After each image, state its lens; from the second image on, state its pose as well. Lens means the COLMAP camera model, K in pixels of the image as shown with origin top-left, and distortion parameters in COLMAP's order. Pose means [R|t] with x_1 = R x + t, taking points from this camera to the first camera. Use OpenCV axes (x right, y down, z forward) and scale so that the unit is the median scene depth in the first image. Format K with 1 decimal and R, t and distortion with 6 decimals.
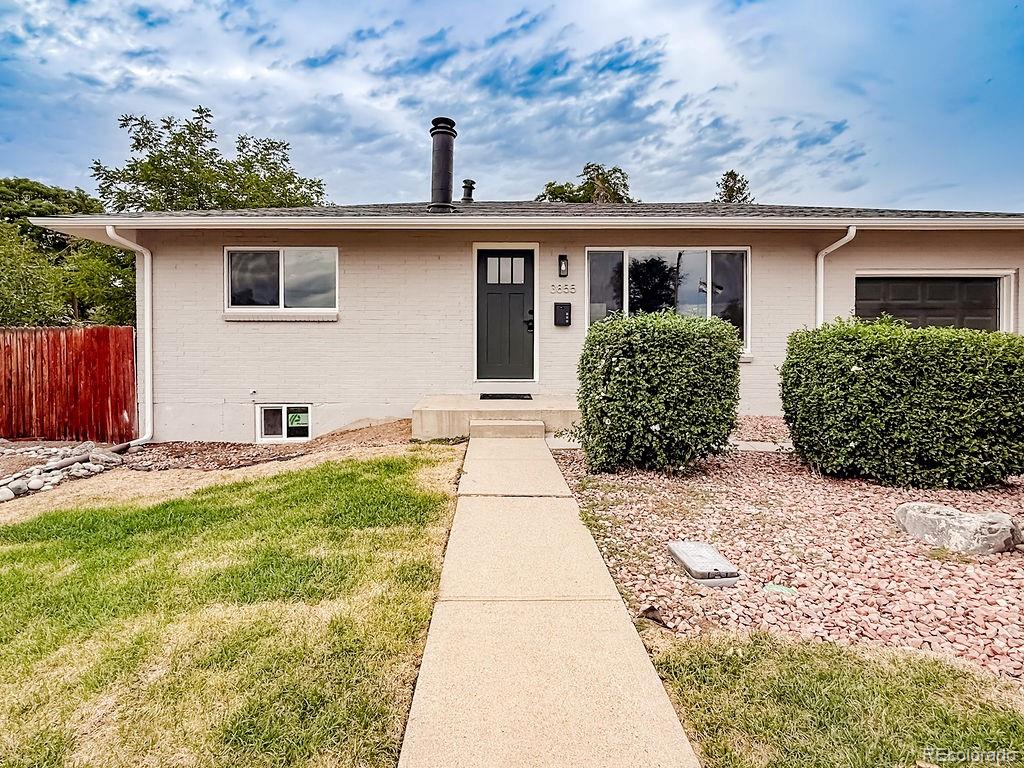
lens RADIAL K [[514.2, 0, 506.2], [0, 514.2, 375.4], [0, 0, 1]] dist [0.001648, 0.000833]
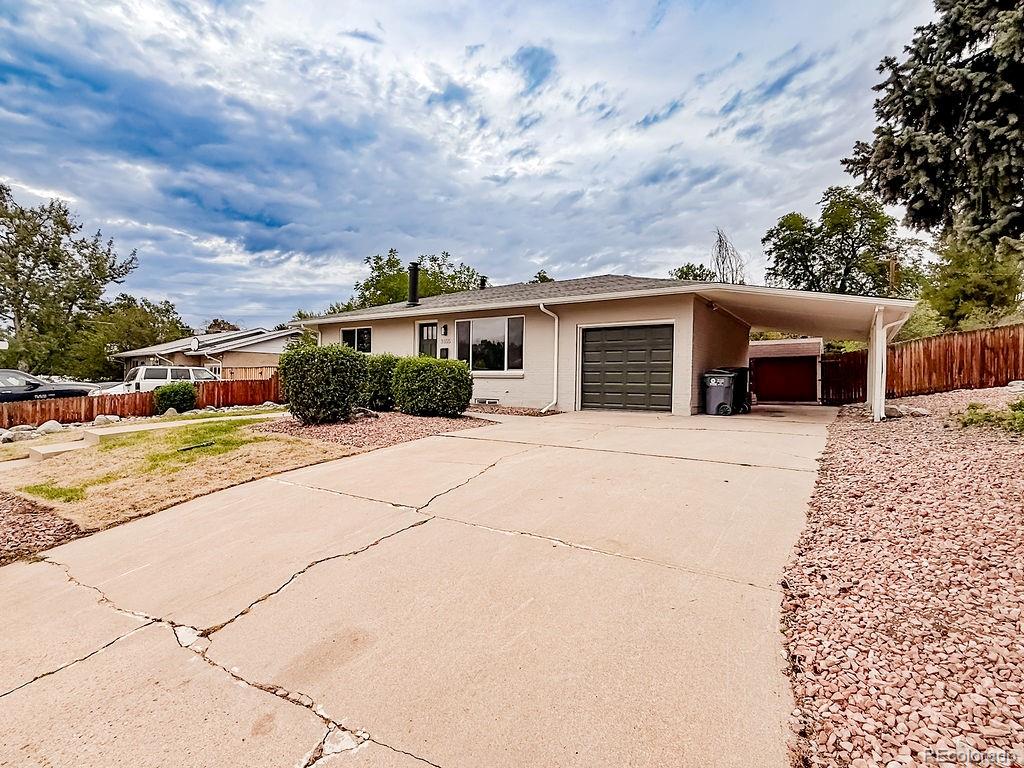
lens RADIAL K [[514.2, 0, 516.8], [0, 514.2, 377.7], [0, 0, 1]] dist [0.001648, 0.000833]
pose [[0.823878, 0.009543, -0.566688, 1.447753], [-0.049366, 0.997267, -0.054977, 0.067762], [0.564614, 0.073269, 0.822097, -0.469202]]
